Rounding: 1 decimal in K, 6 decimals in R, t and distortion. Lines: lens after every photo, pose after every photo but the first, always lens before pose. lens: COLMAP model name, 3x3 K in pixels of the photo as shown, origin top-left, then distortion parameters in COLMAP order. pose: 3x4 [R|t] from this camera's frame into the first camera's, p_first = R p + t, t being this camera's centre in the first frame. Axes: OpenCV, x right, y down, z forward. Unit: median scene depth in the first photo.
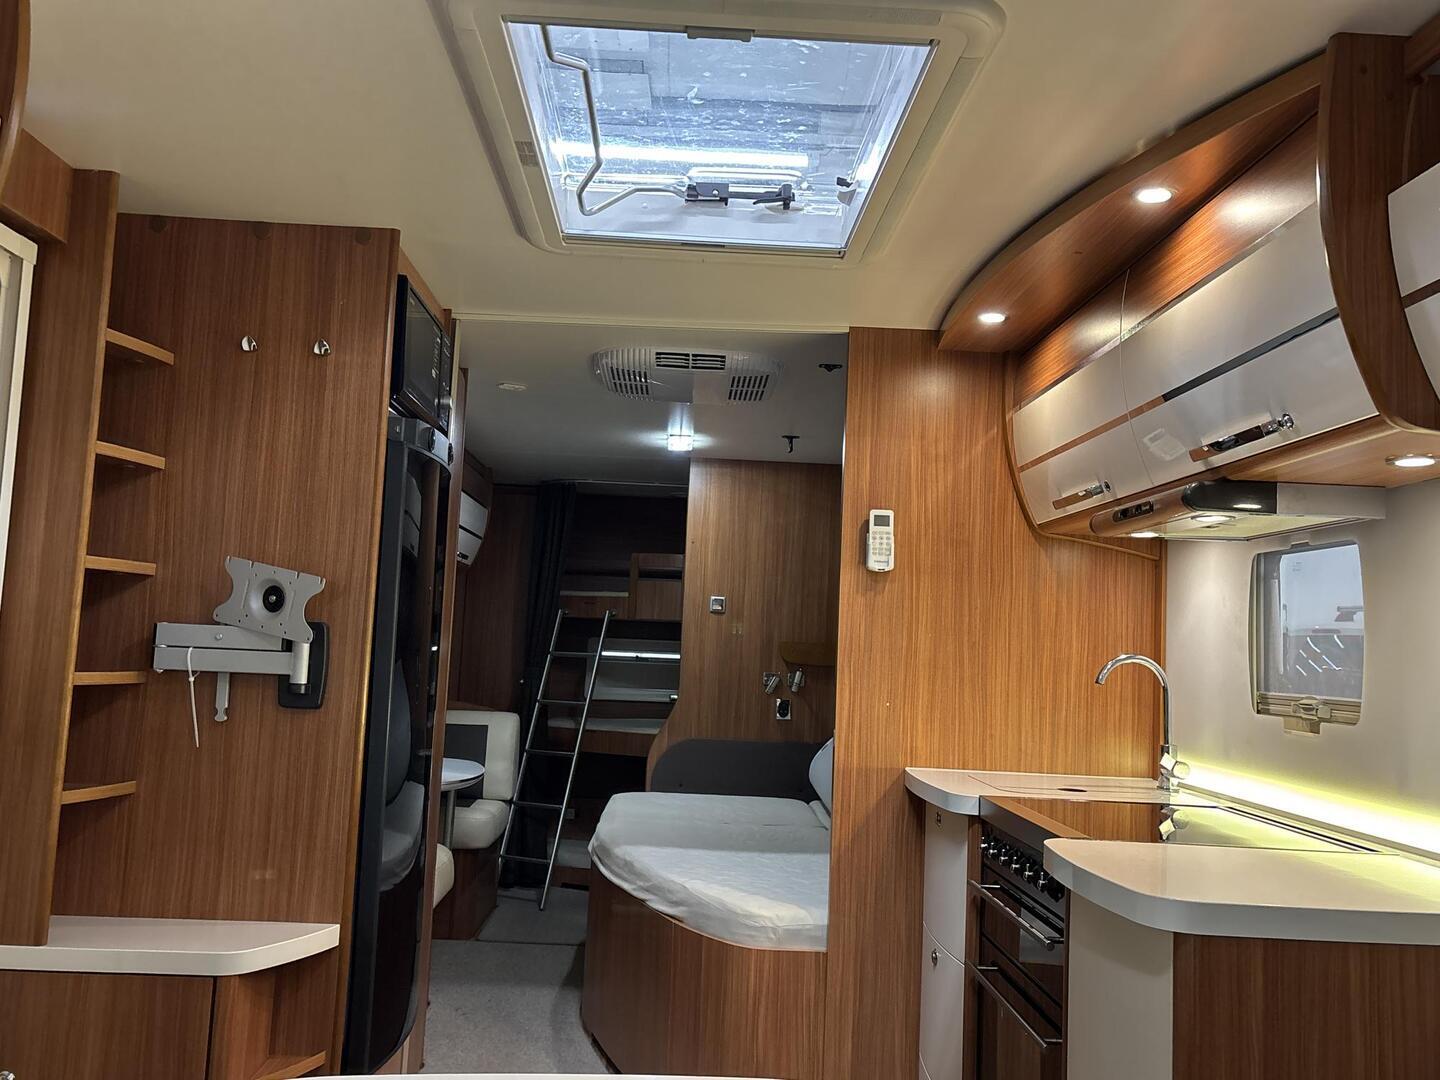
lens RADIAL K [[1163.4, 0, 714.7], [0, 1163.4, 533.0], [0, 0, 1]] dist [0.036174, -0.006243]
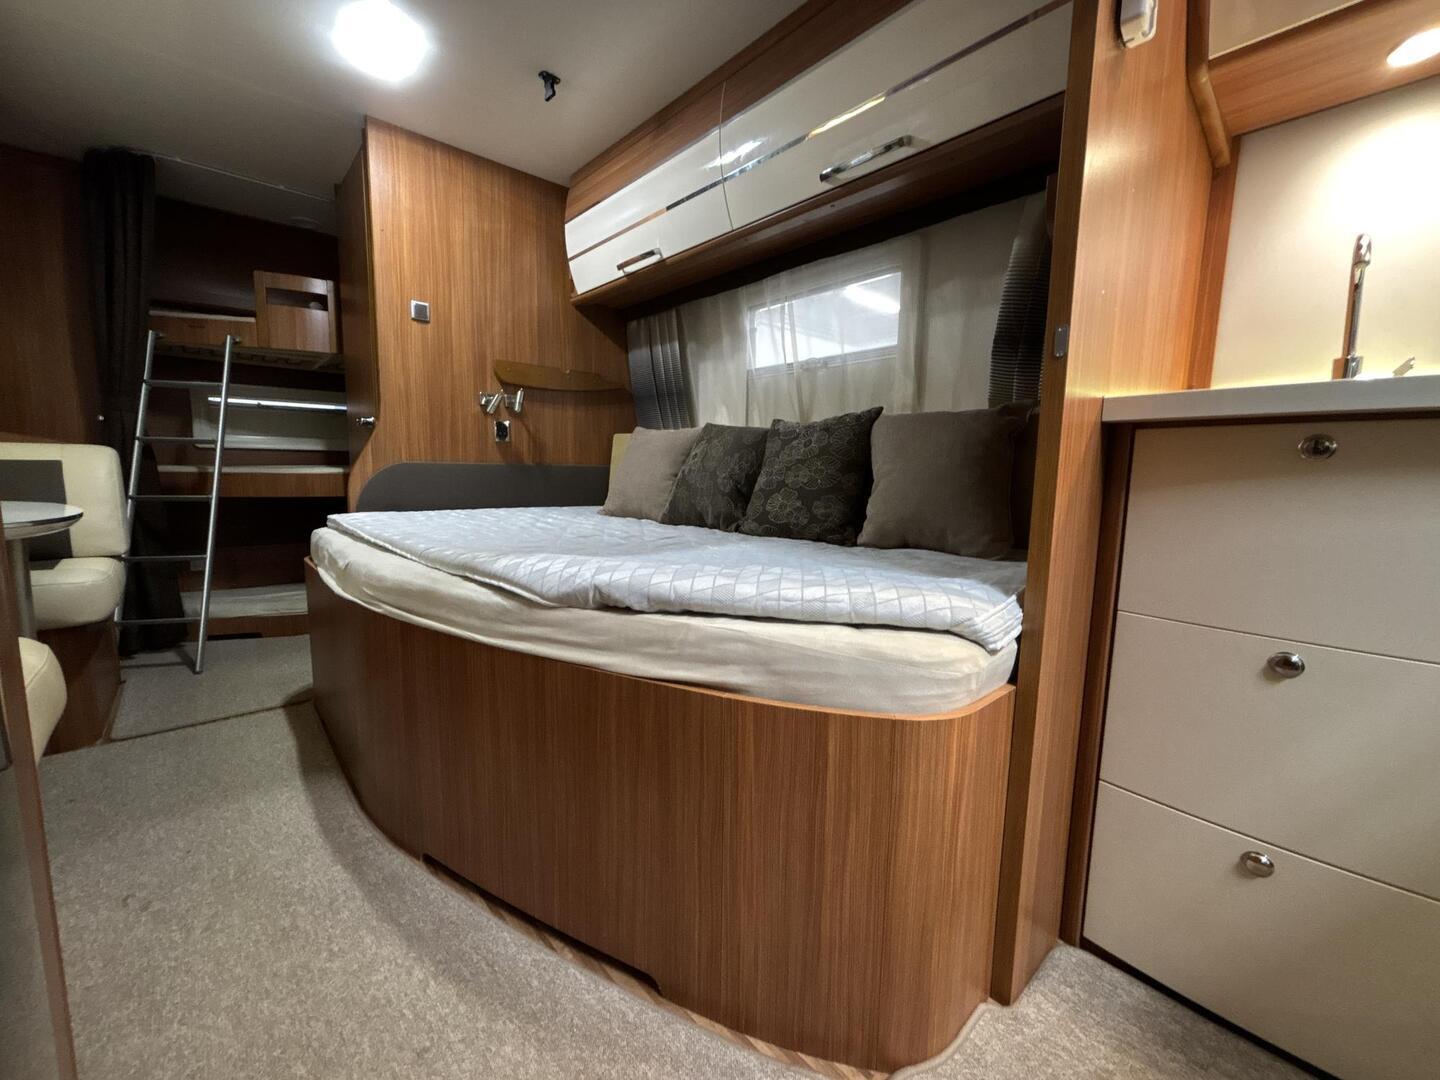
lens RADIAL K [[585.6, 0, 715.1], [0, 585.6, 542.4], [0, 0, 1]] dist [-0.003671, 0.000478]
pose [[0.771139, -0.107765, 0.627480, -0.139215], [-0.048169, 0.972871, 0.226280, 0.137568], [-0.634842, -0.204719, 0.745027, 0.558284]]
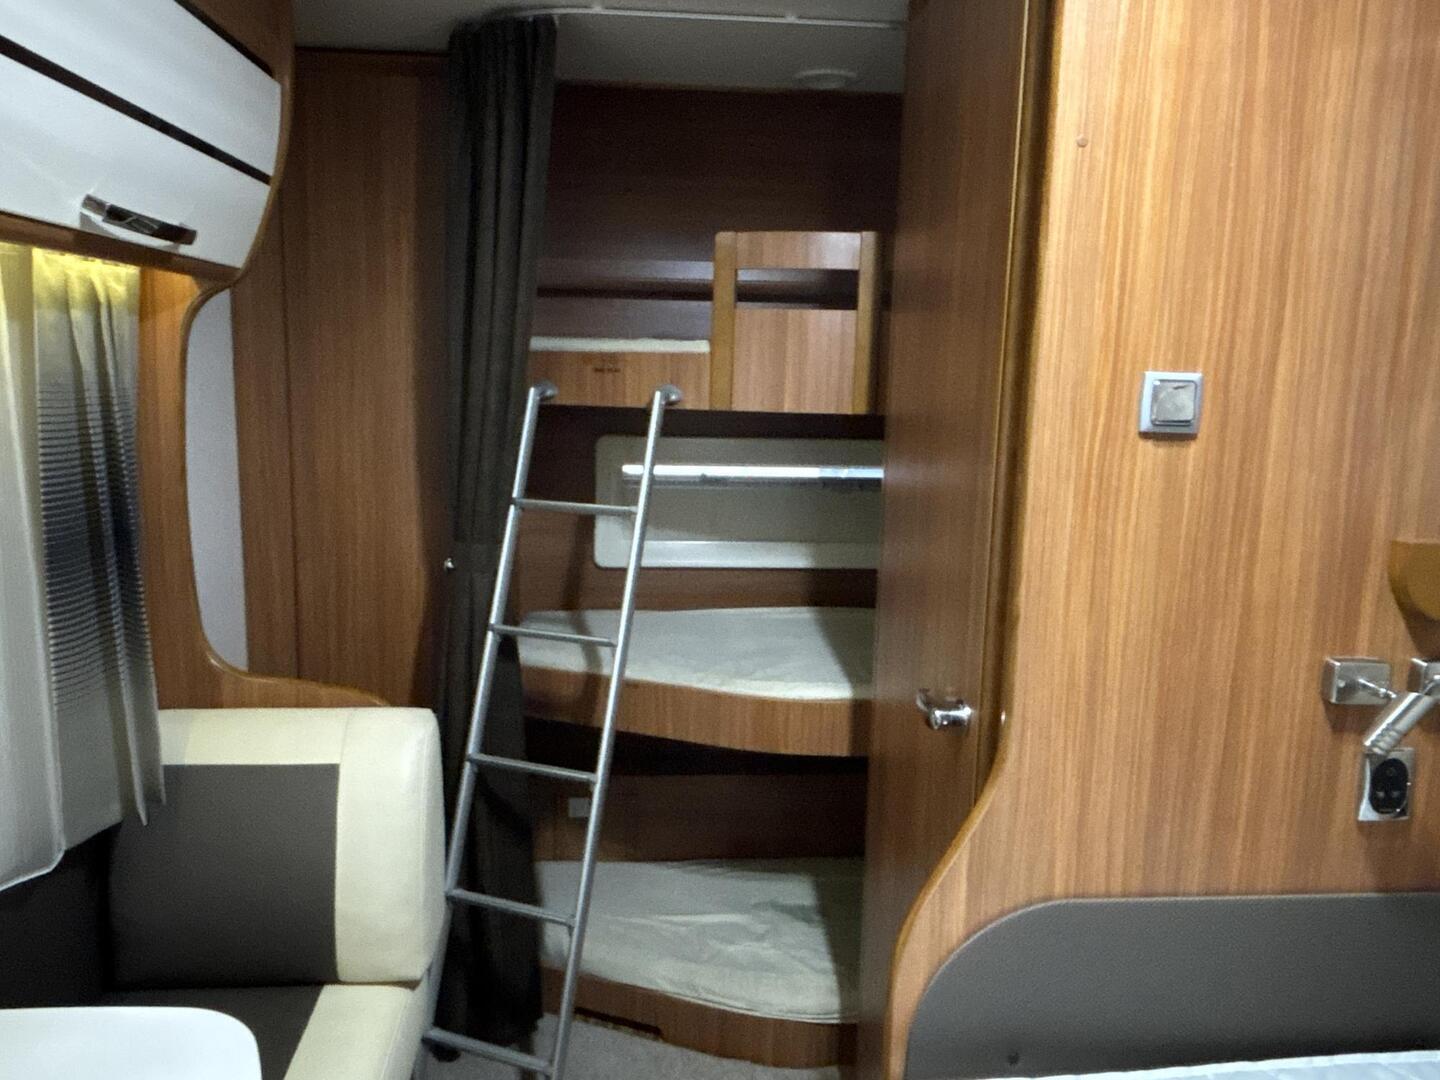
lens RADIAL K [[1074.8, 0, 722.0], [0, 1074.8, 558.2], [0, 0, 1]] dist [0.009326, -0.007056]
pose [[0.998689, -0.026569, 0.043750, -0.119943], [0.013792, 0.962800, 0.269862, 0.033669], [-0.049293, -0.268905, 0.961905, 0.877030]]
